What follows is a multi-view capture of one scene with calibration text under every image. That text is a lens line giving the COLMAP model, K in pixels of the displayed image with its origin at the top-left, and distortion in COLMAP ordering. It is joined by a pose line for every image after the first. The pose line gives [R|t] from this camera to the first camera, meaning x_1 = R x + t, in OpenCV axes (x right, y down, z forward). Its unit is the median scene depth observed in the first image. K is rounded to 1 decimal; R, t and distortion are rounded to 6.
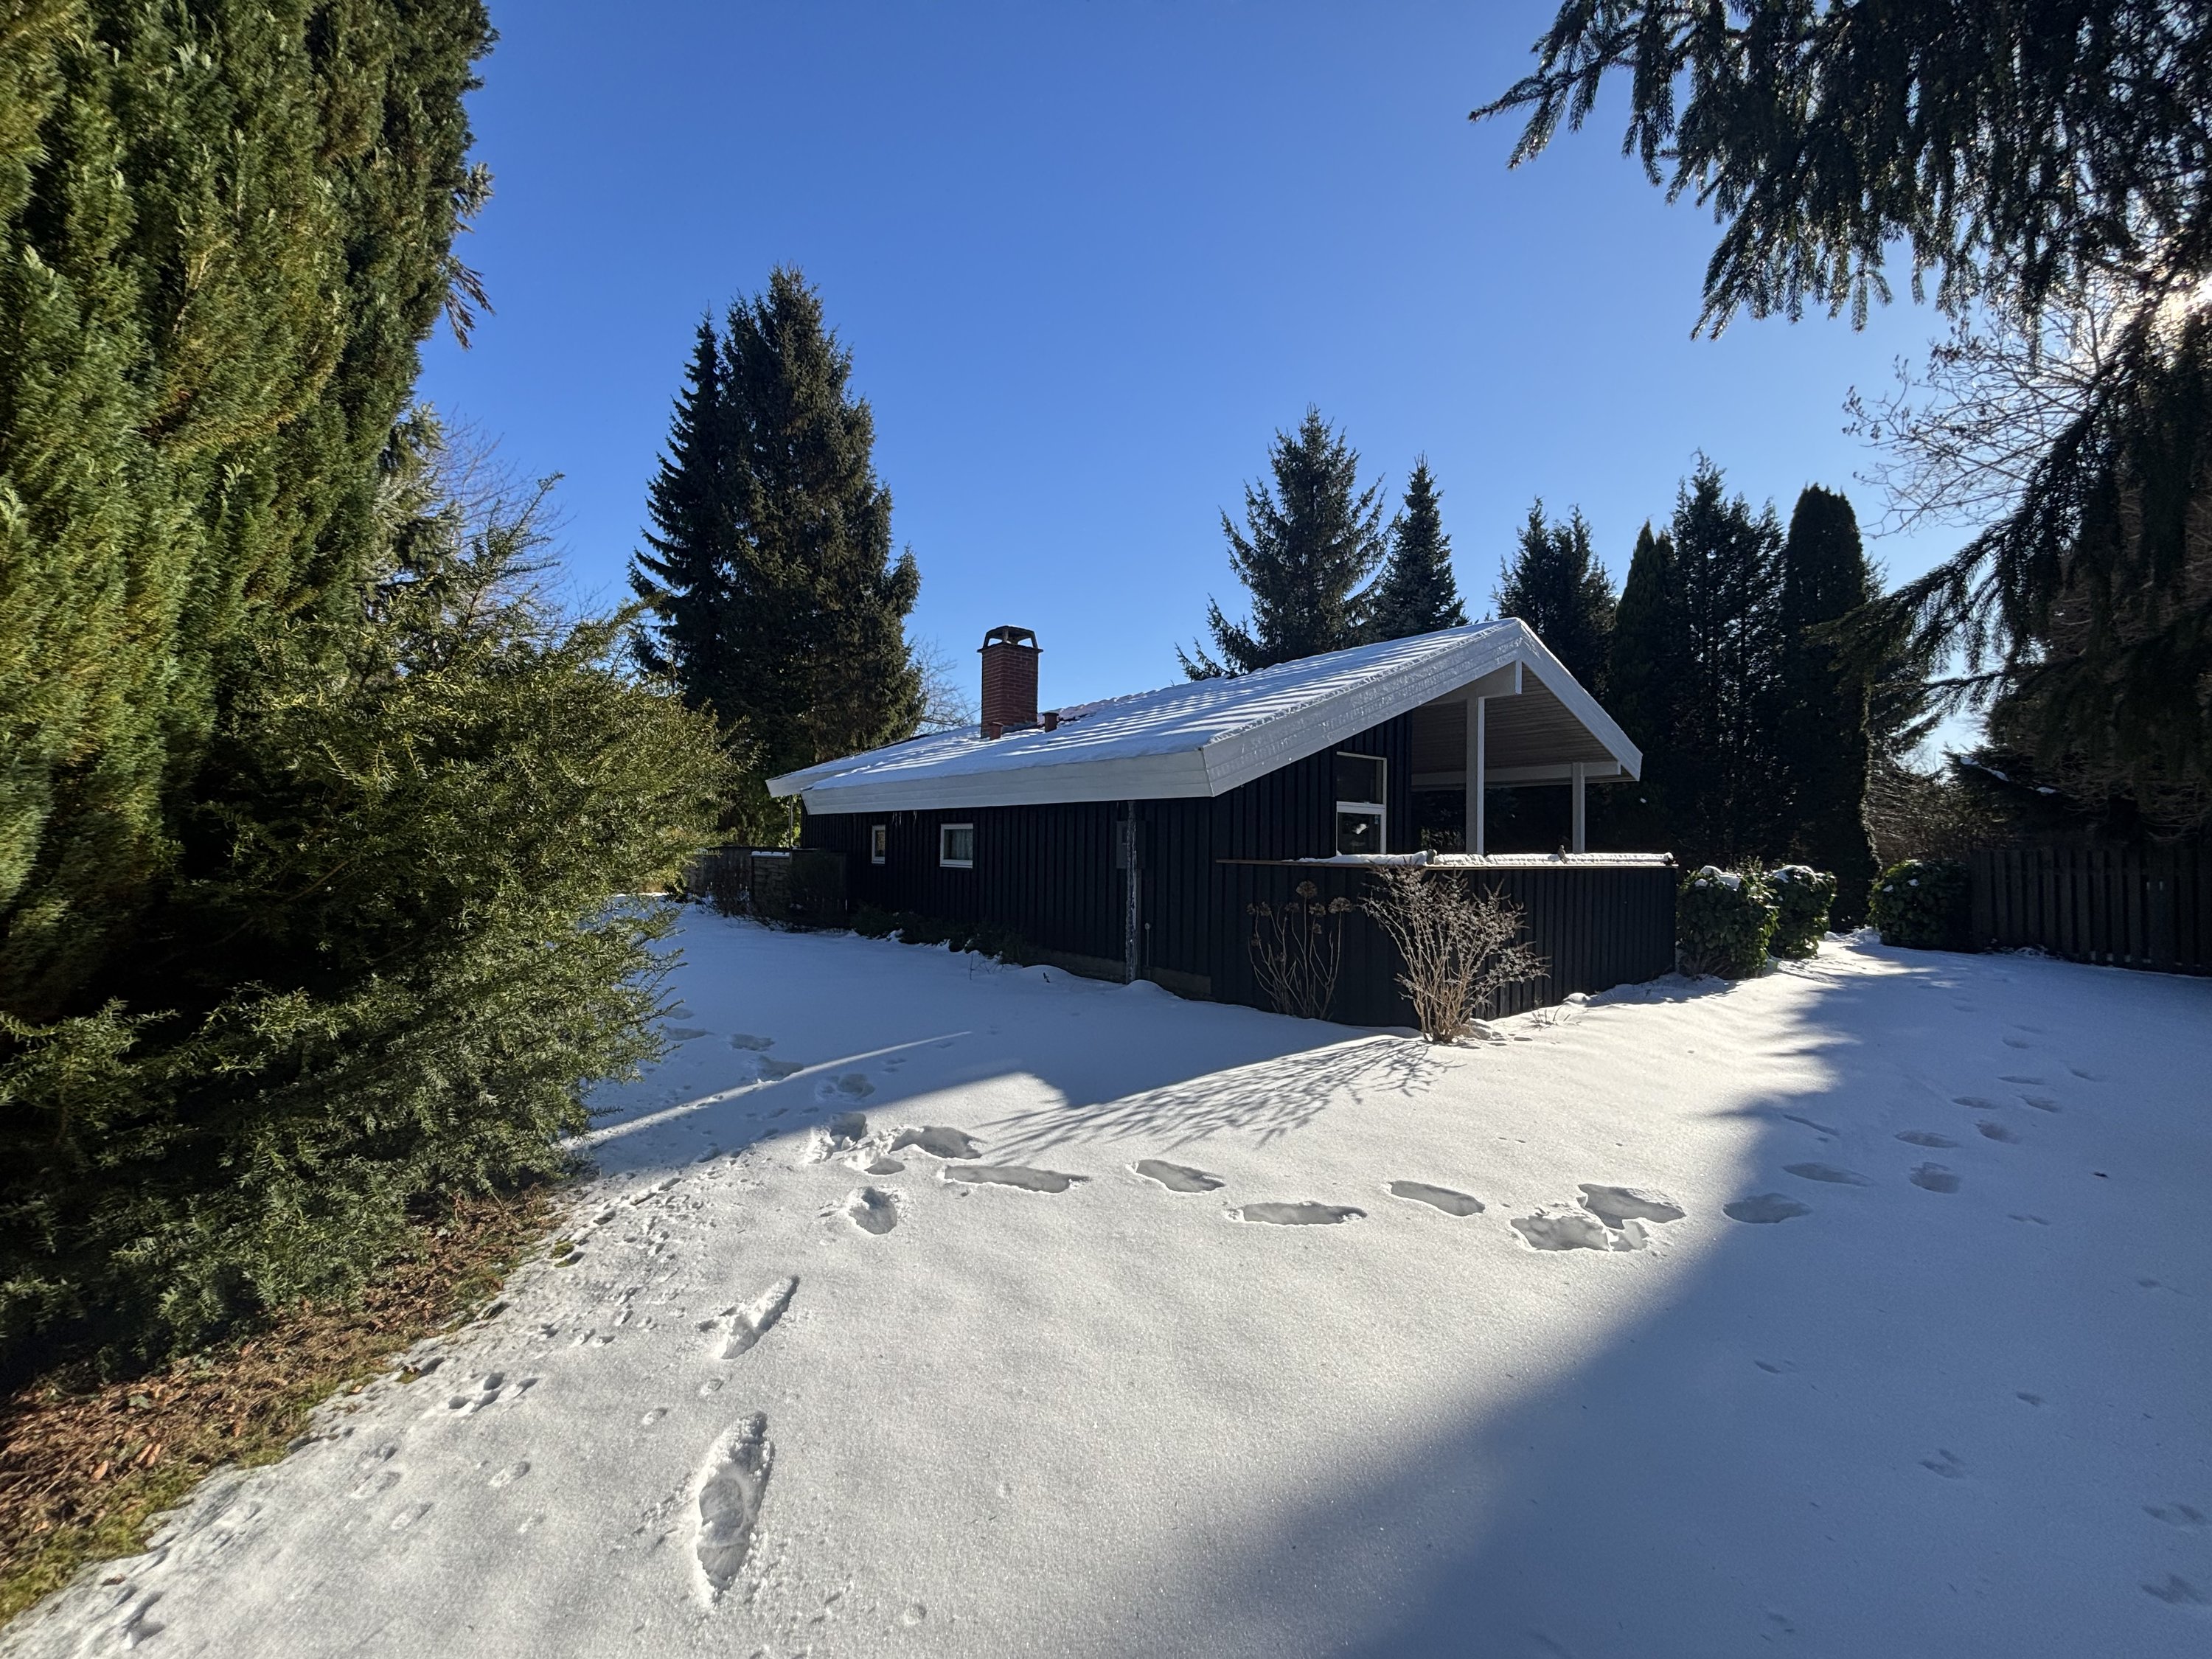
lens RADIAL K [[900.5, 0, 1116.9], [0, 900.5, 823.3], [0, 0, 1]] dist [-0.001104, -0.000050]
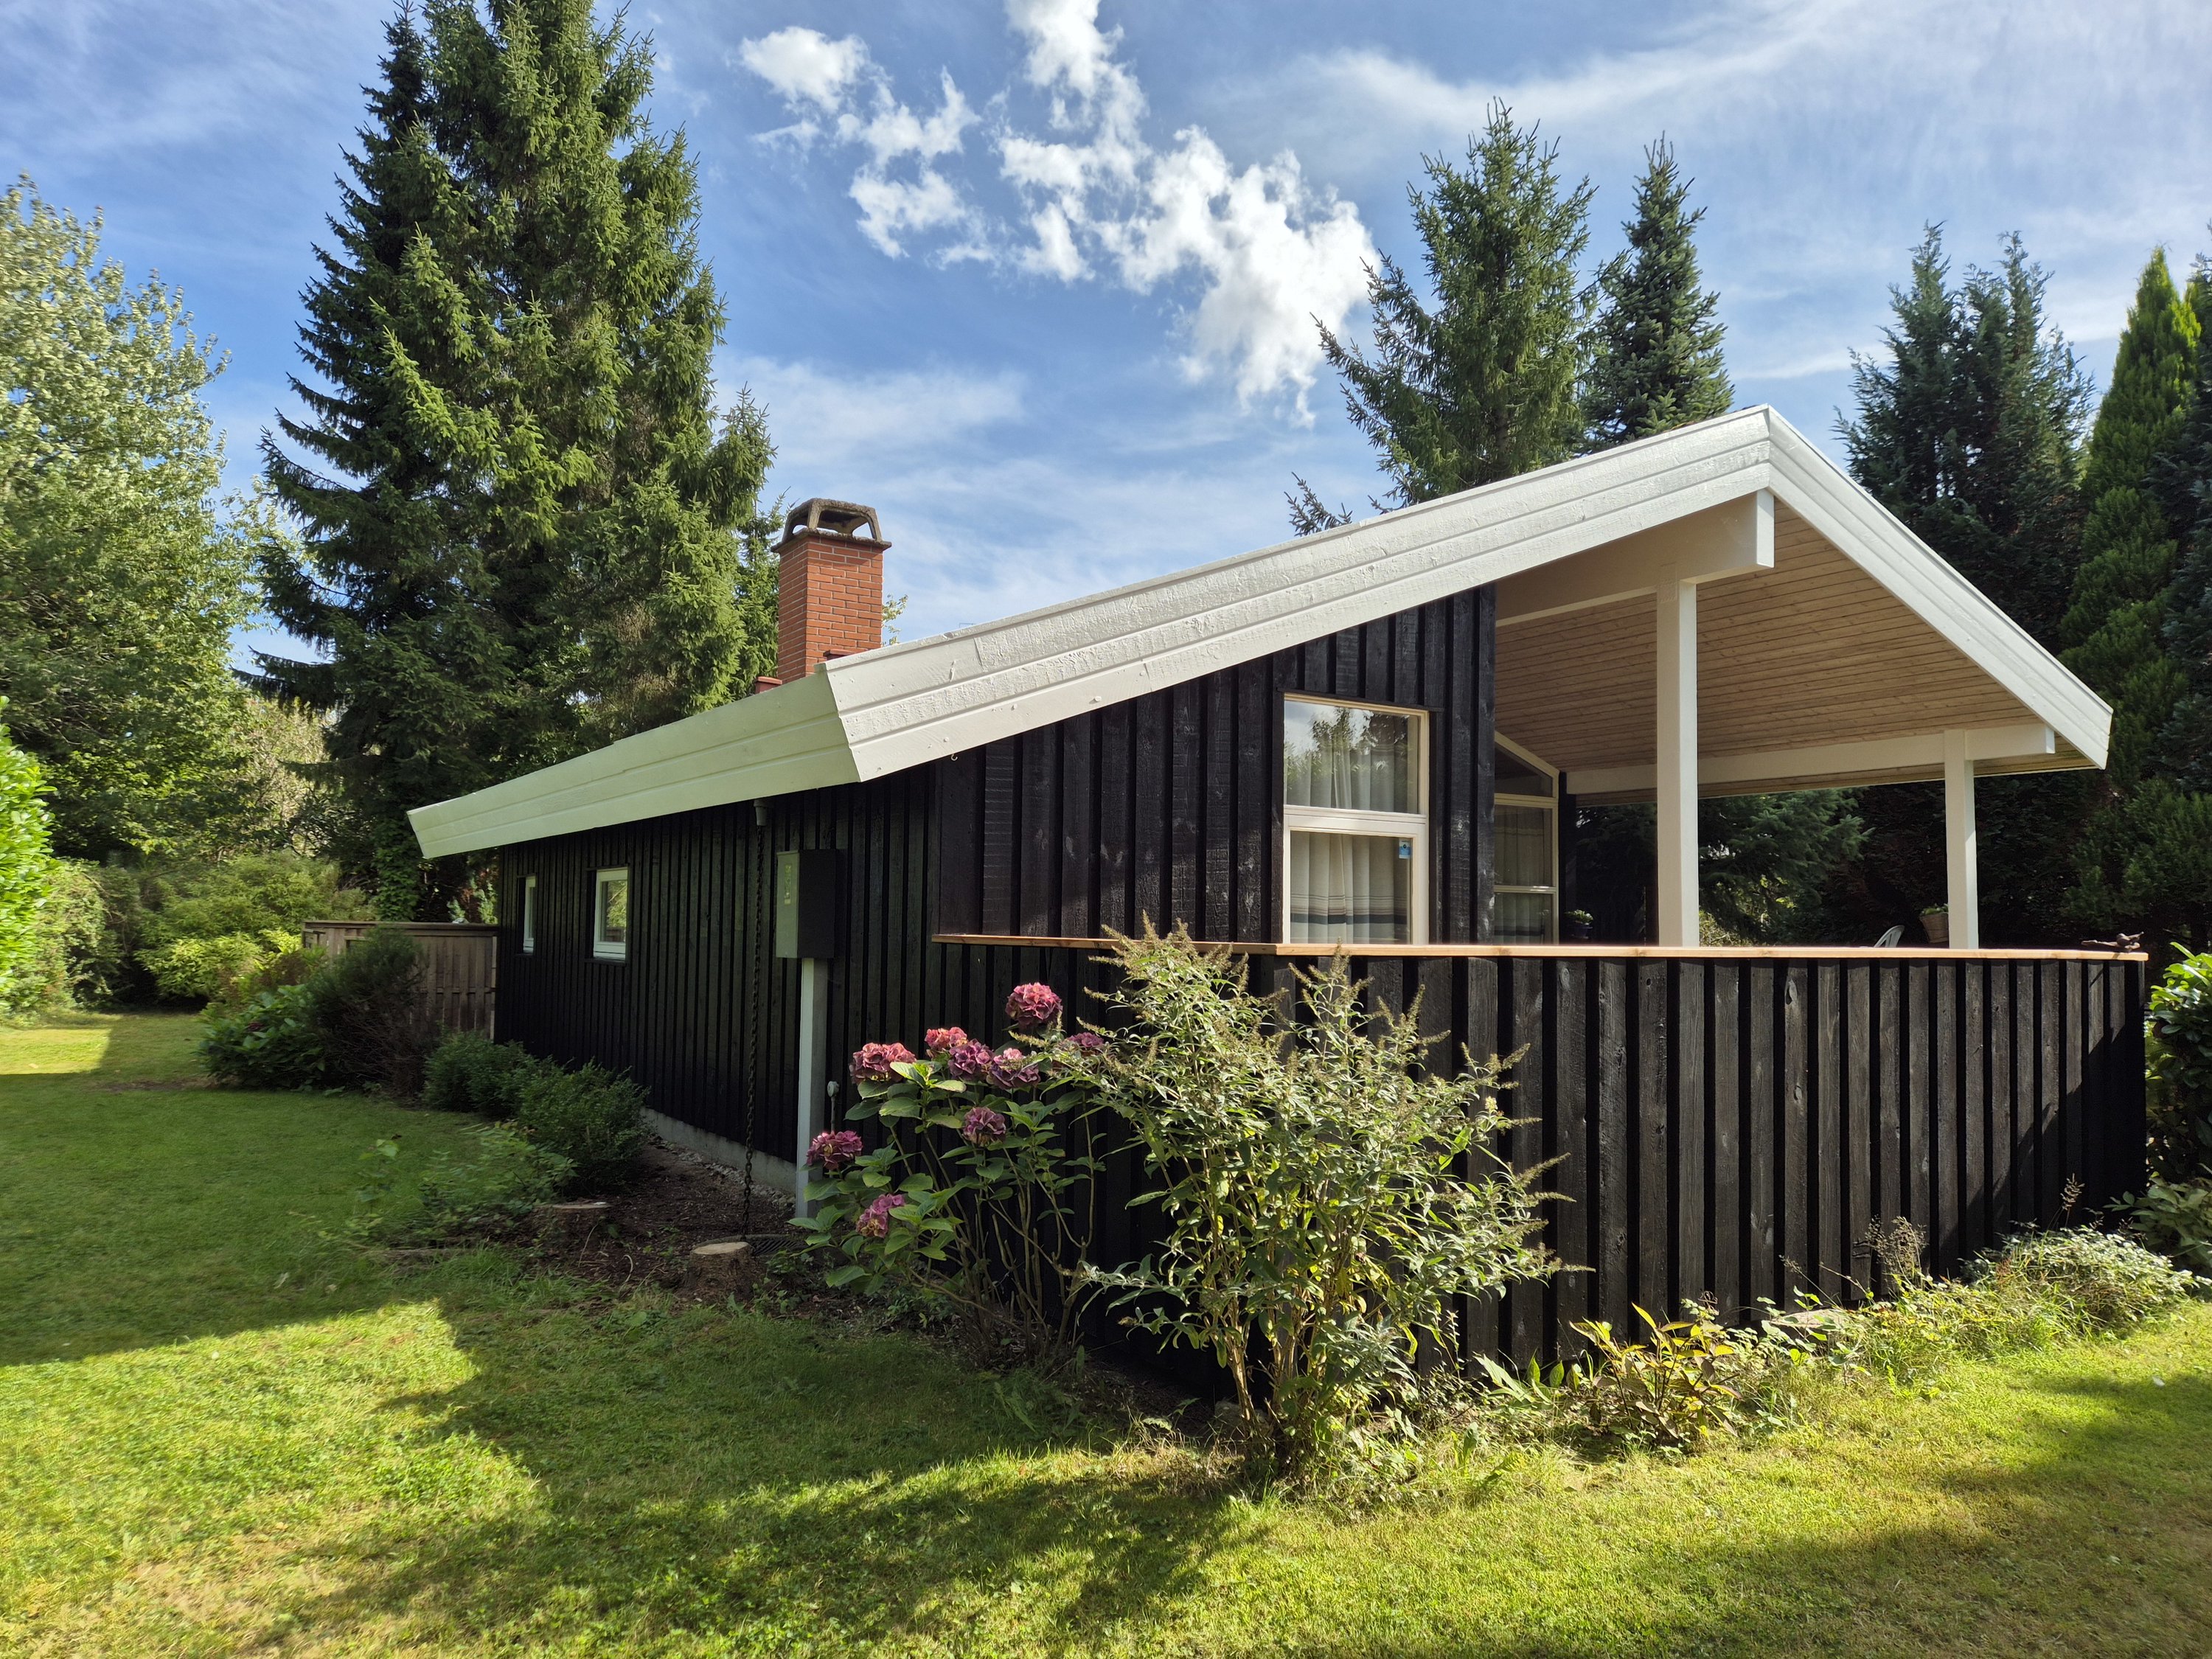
lens RADIAL K [[1472.0, 0, 1095.3], [0, 1472.0, 840.4], [0, 0, 1]] dist [0.044298, -0.002998]
pose [[0.991709, -0.003516, -0.128458, 0.108421], [-0.001698, 0.999180, -0.040458, 0.009686], [0.128494, 0.040341, 0.990889, 0.126745]]
